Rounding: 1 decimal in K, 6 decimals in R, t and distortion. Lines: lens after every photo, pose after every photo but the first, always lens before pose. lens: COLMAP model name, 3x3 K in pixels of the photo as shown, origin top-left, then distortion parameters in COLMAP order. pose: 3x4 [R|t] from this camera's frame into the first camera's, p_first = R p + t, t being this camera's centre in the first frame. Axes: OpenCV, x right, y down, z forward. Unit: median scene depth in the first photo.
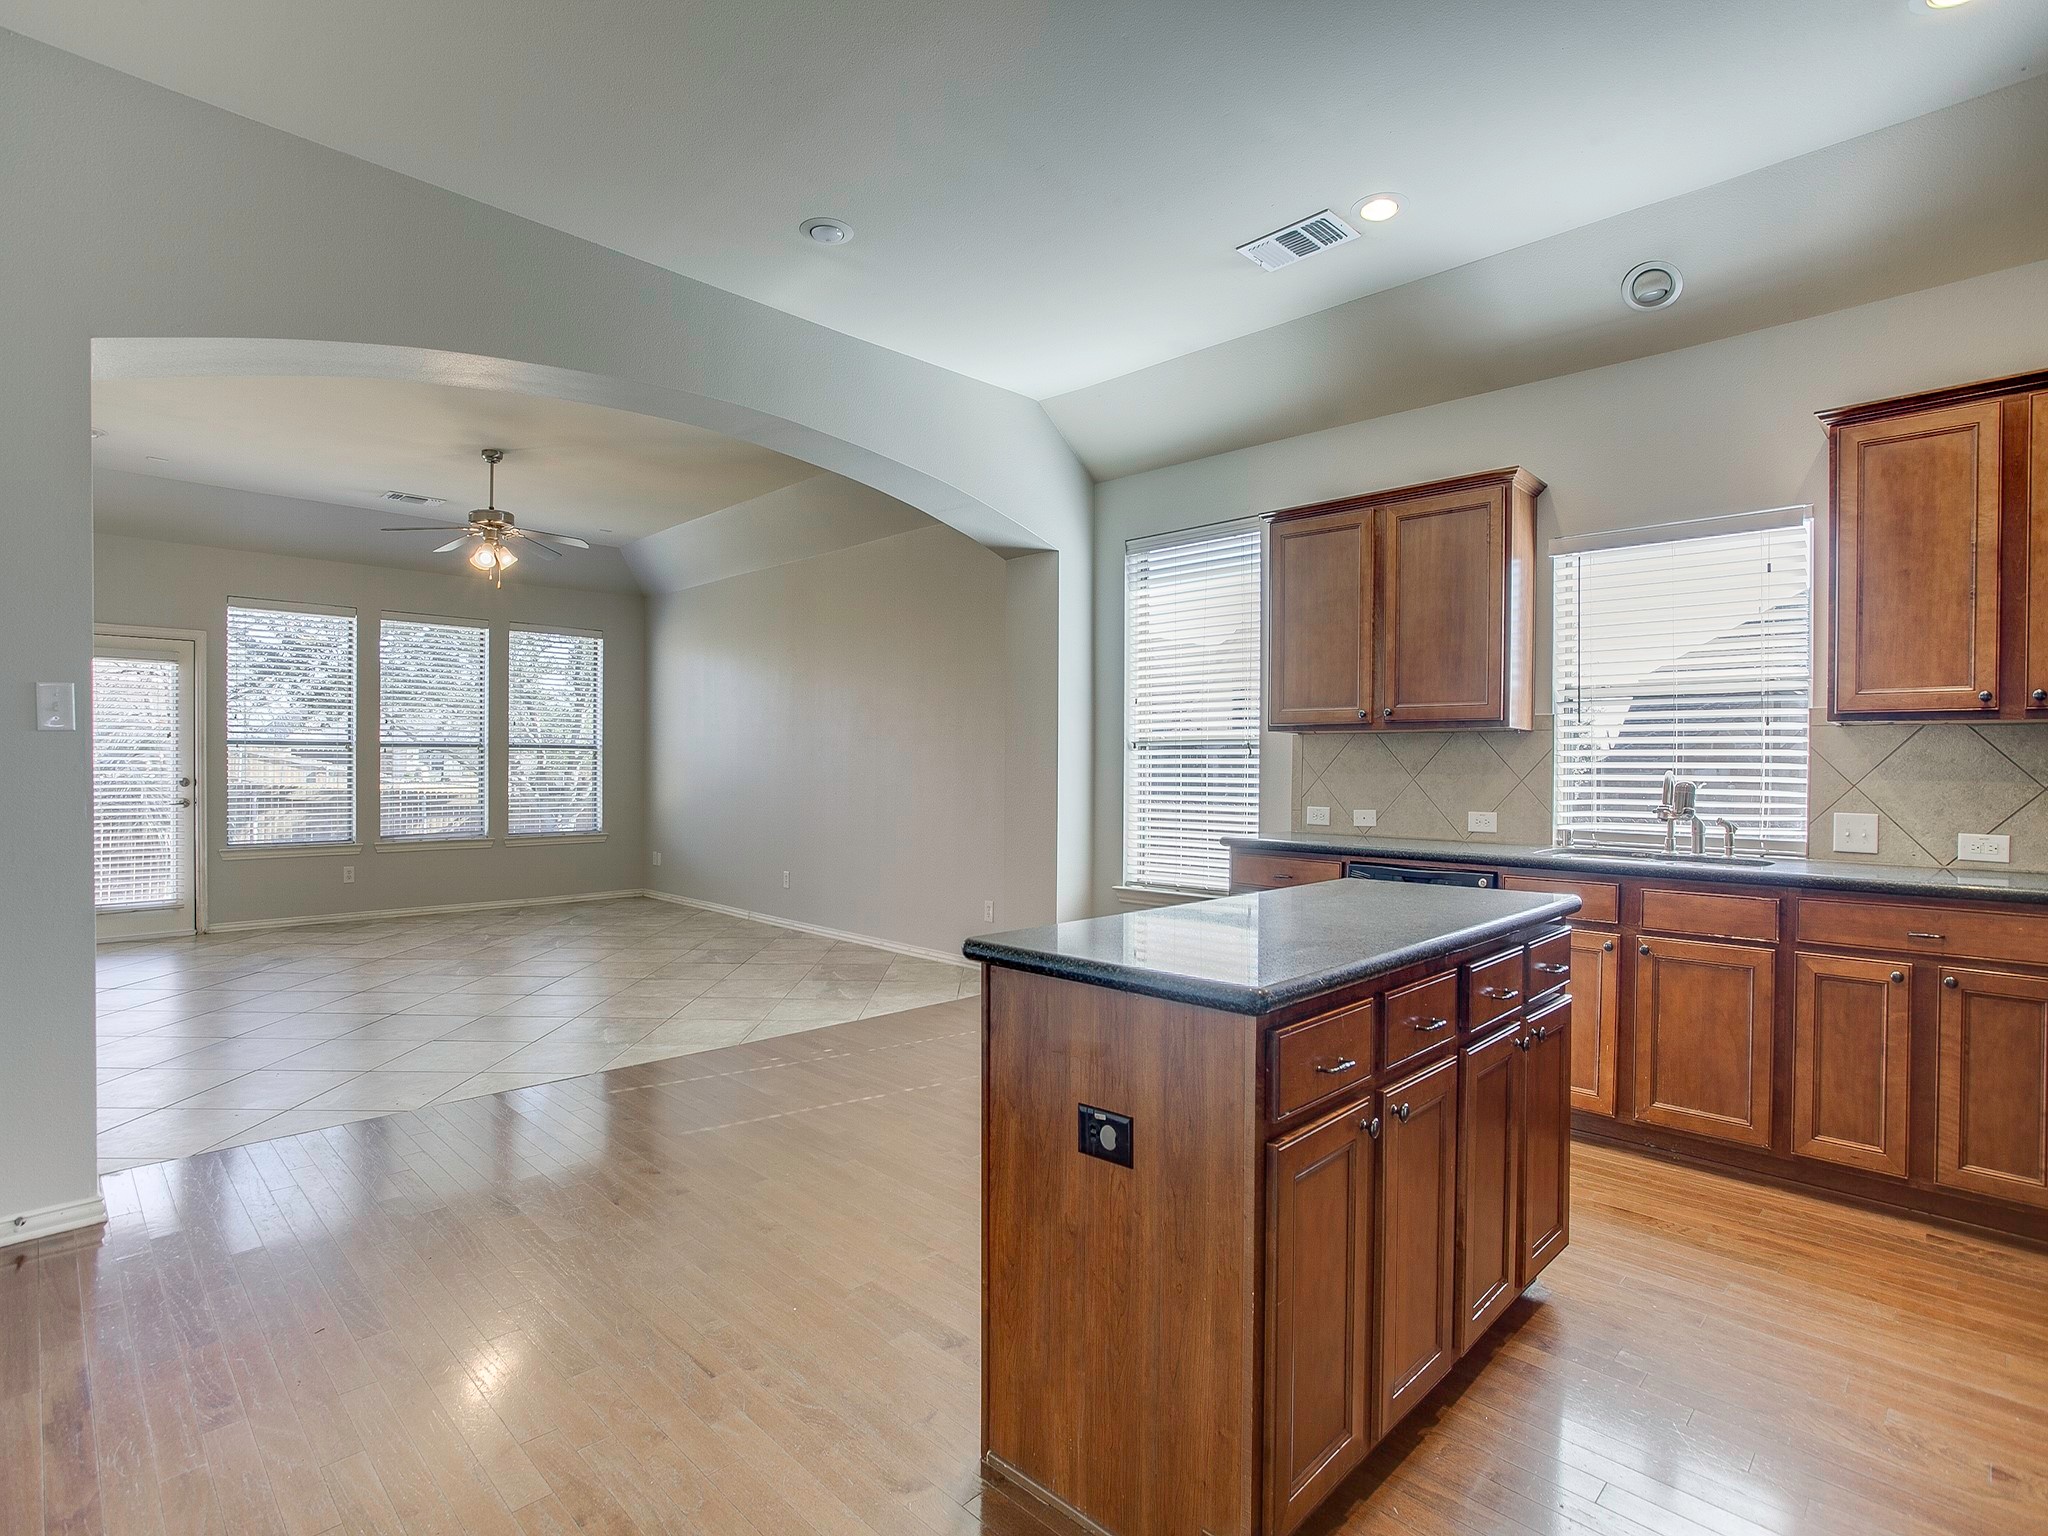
lens RADIAL K [[1026.9, 0, 1018.0], [0, 1026.9, 767.3], [0, 0, 1]] dist [-0.063186, 0.029180]
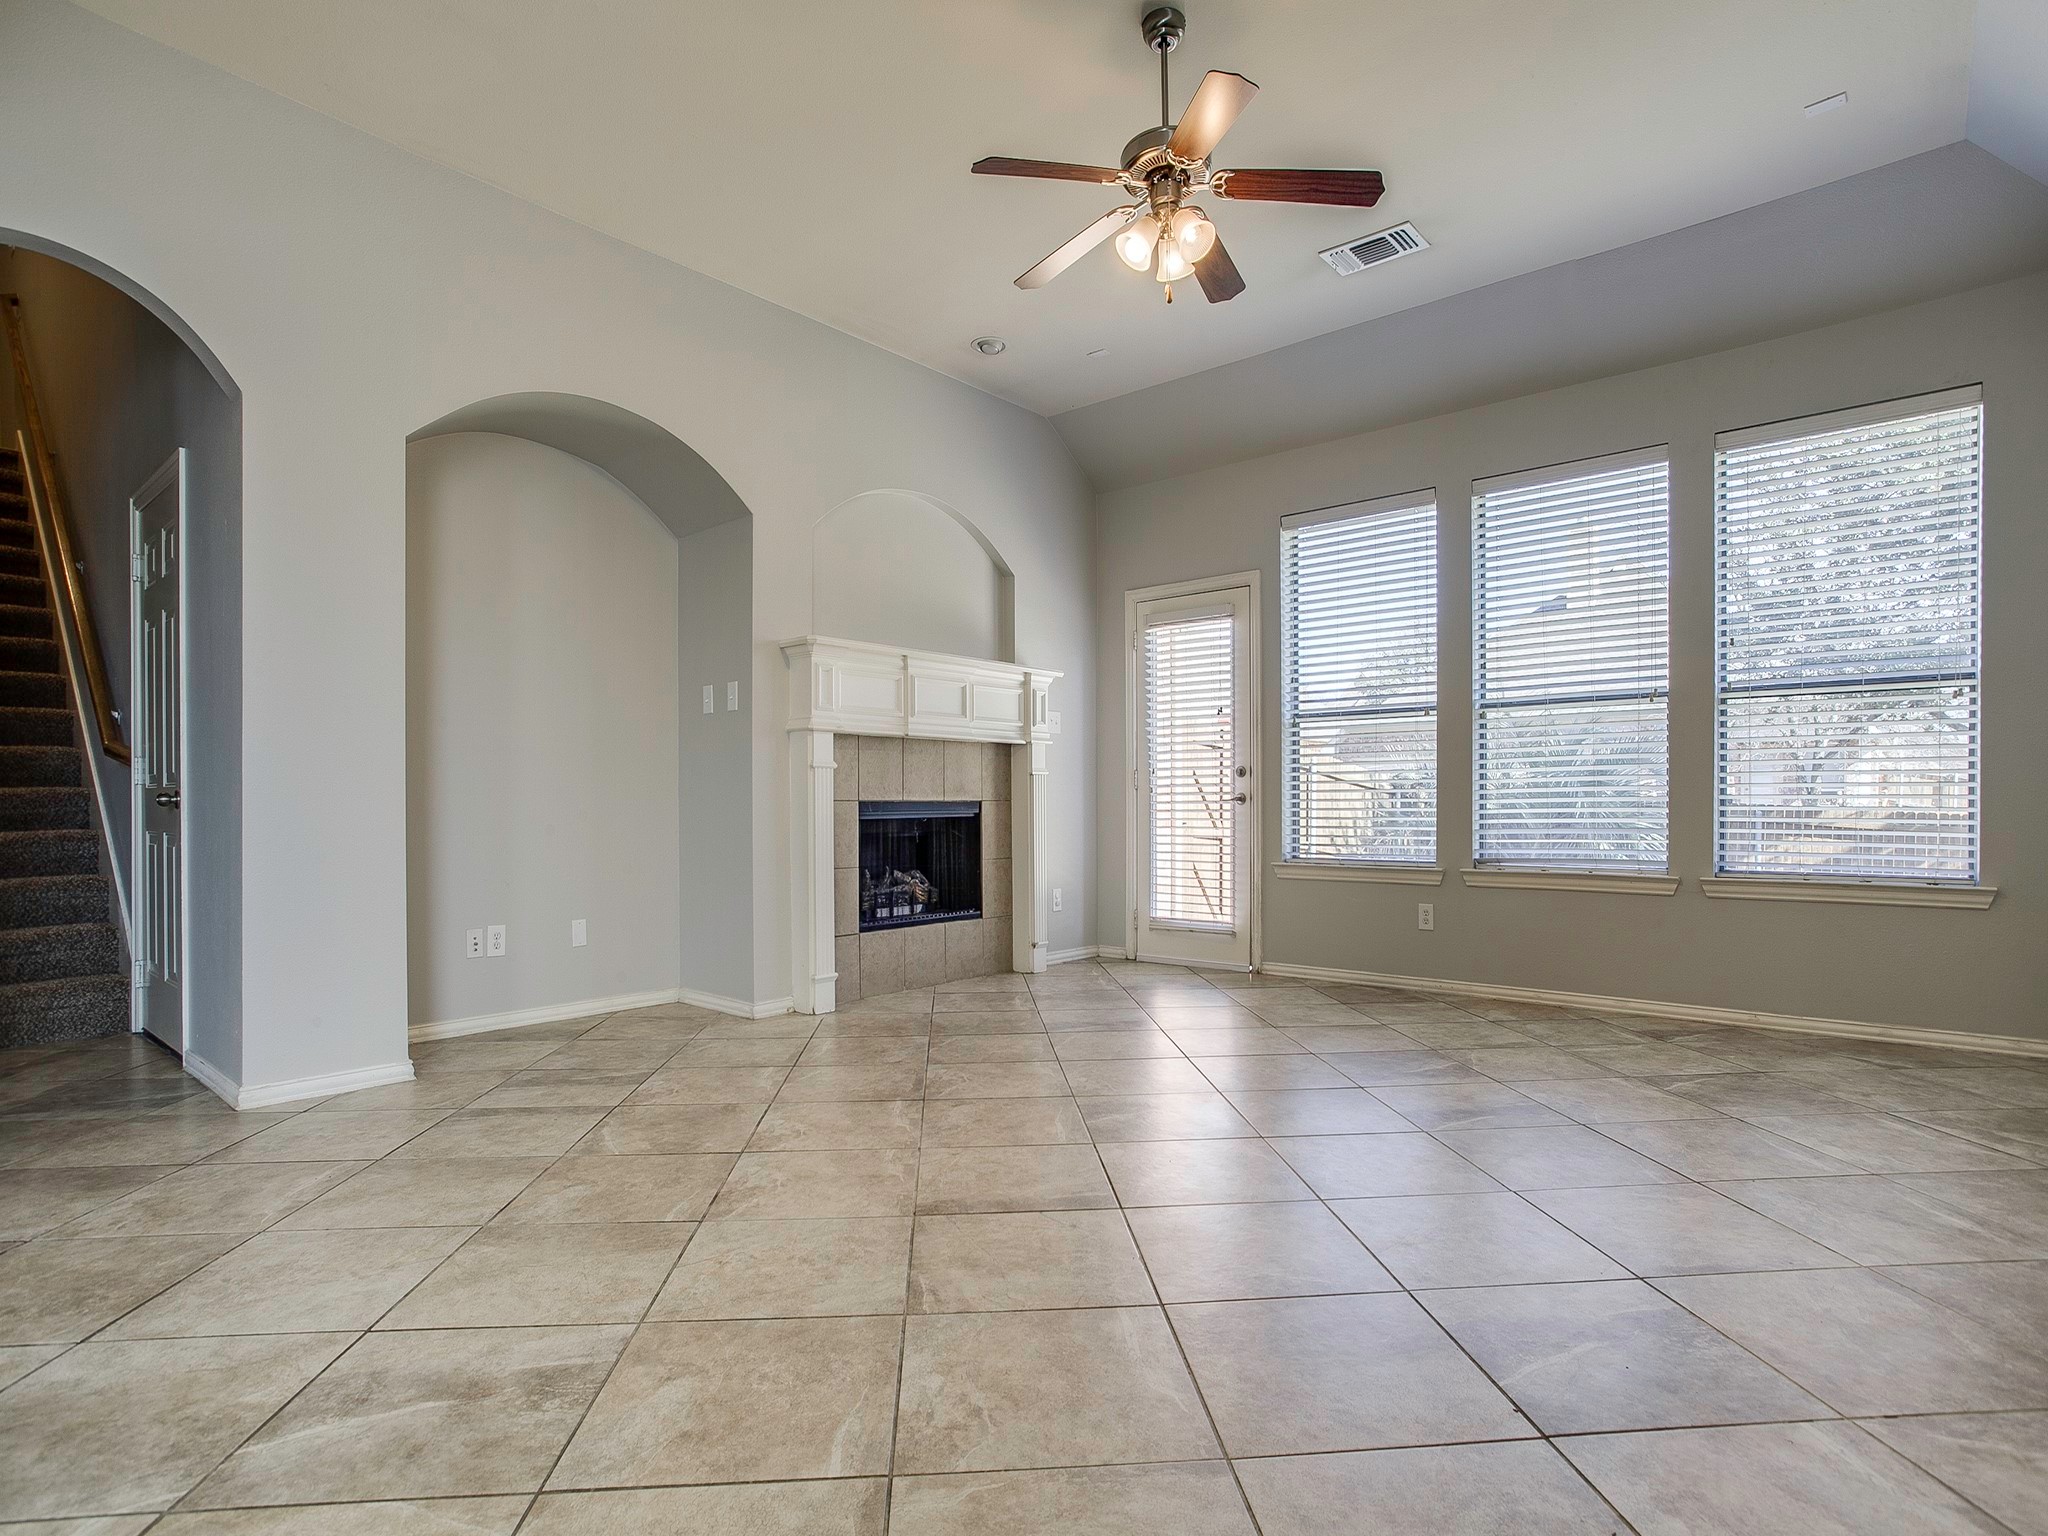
lens RADIAL K [[1057.2, 0, 1022.0], [0, 1057.2, 808.9], [0, 0, 1]] dist [-0.056762, 0.032290]
pose [[0.062207, -0.001836, -0.998062, -0.039278], [0.002201, 0.999996, -0.001702, 0.047860], [0.998061, -0.002091, 0.062211, 0.838614]]
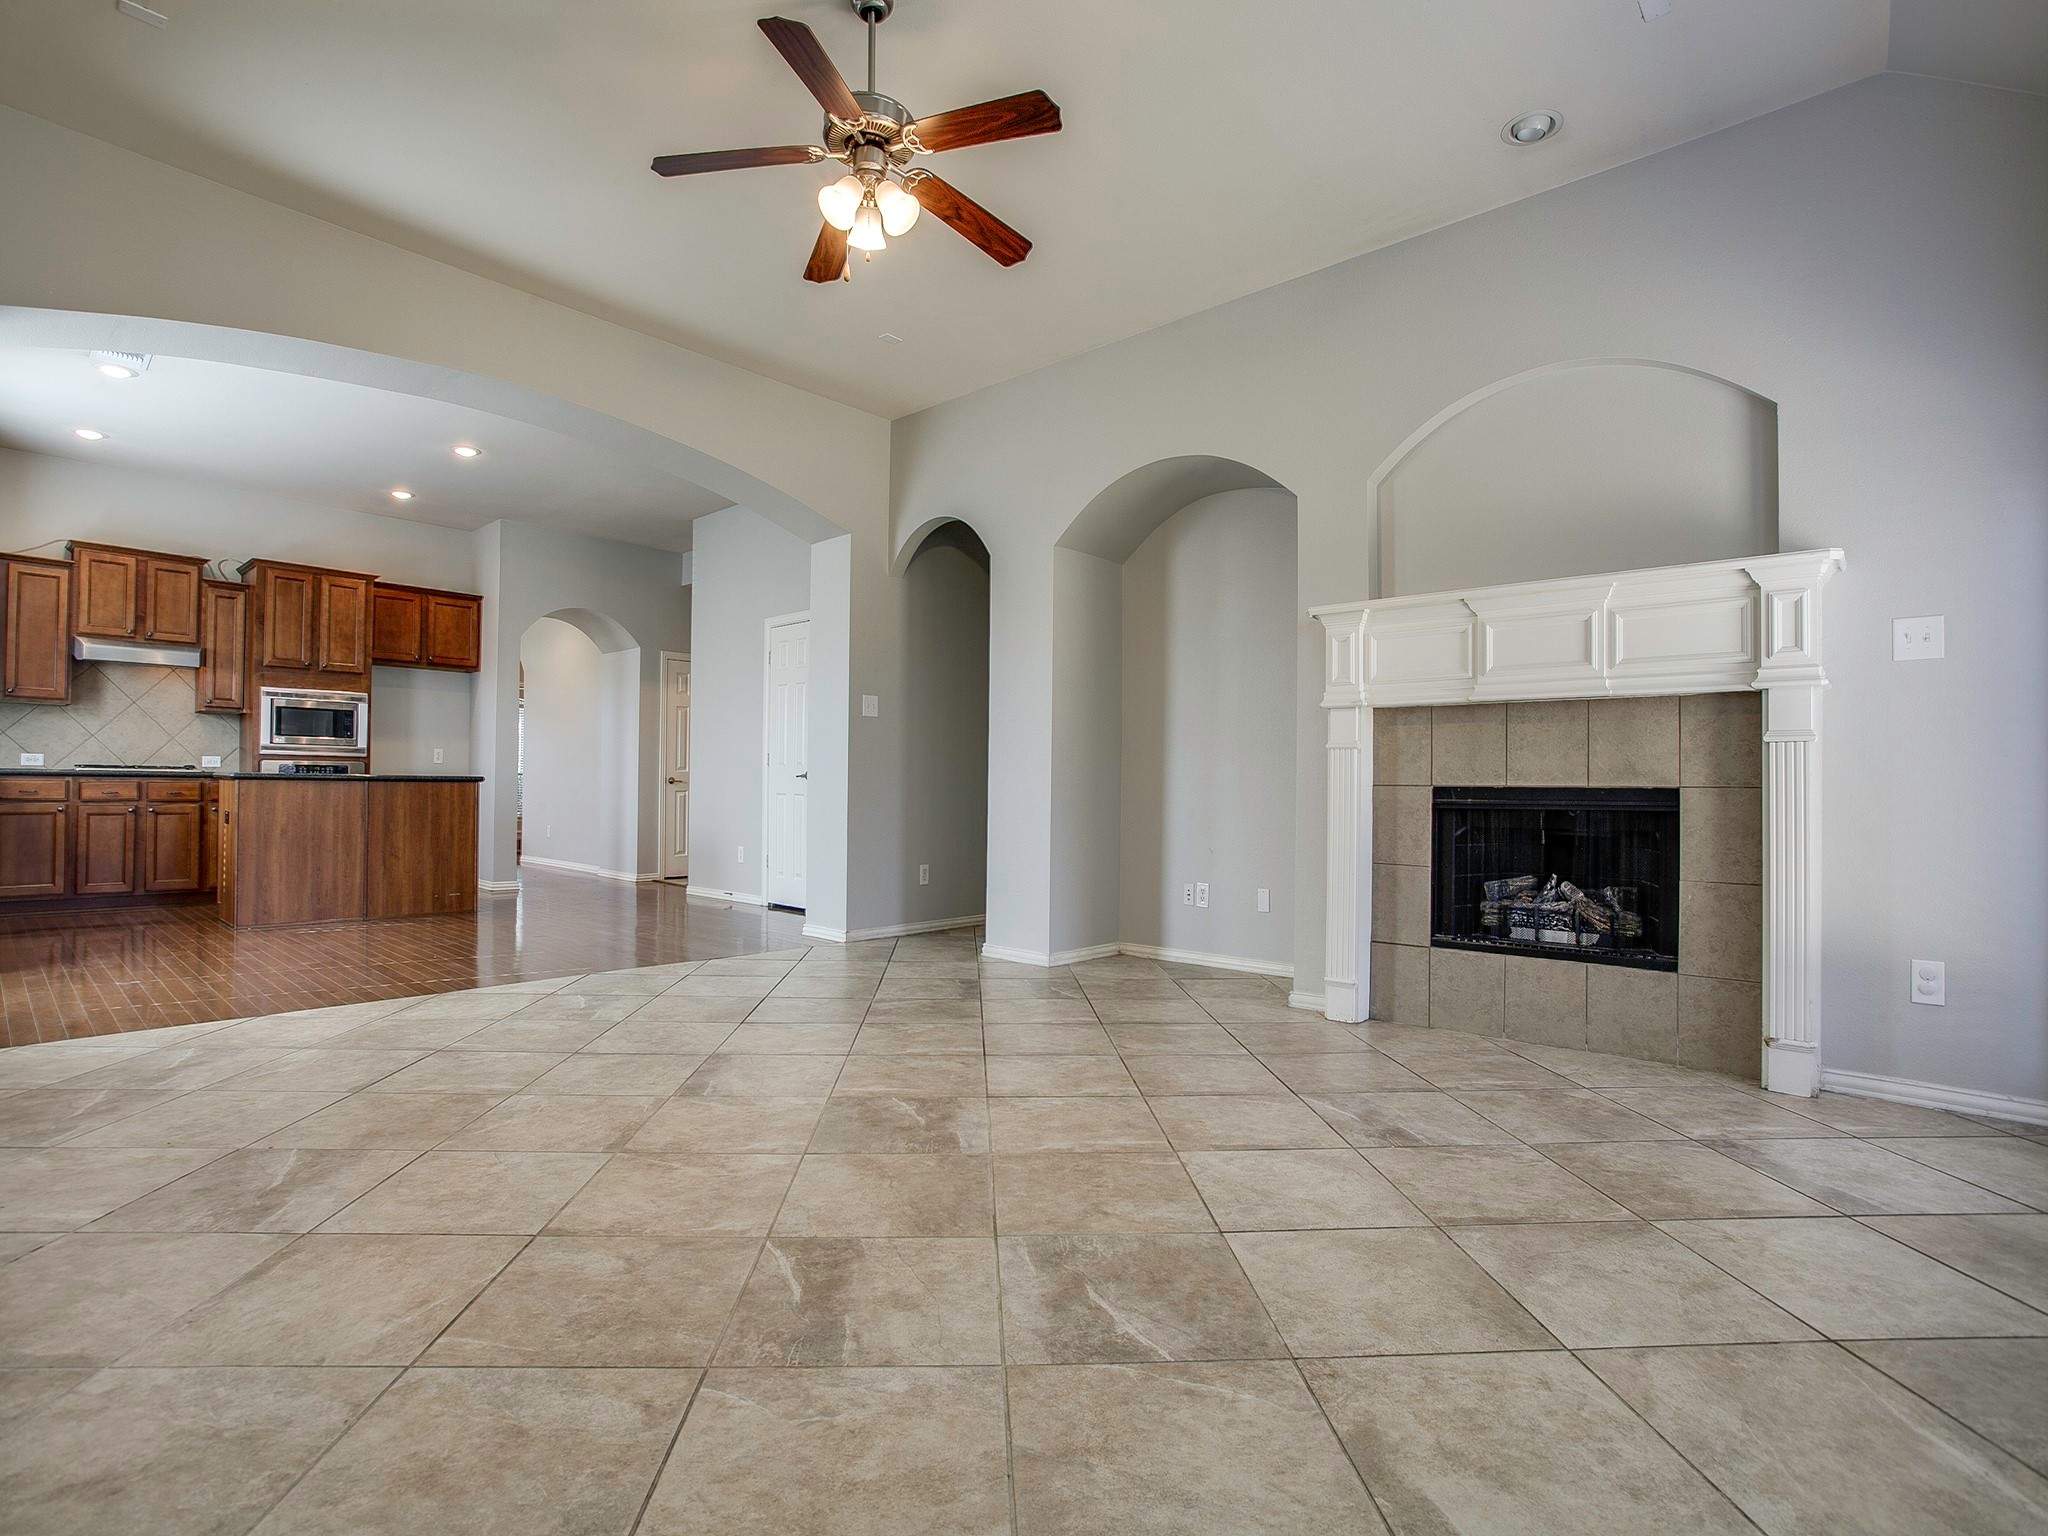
lens RADIAL K [[995.0, 0, 1016.9], [0, 995.0, 784.3], [0, 0, 1]] dist [-0.061073, 0.023908]
pose [[-0.998896, -0.018359, -0.043234, -0.529750], [-0.018449, 0.999828, 0.001662, 0.043197], [0.043196, 0.002458, -0.999064, 1.337148]]
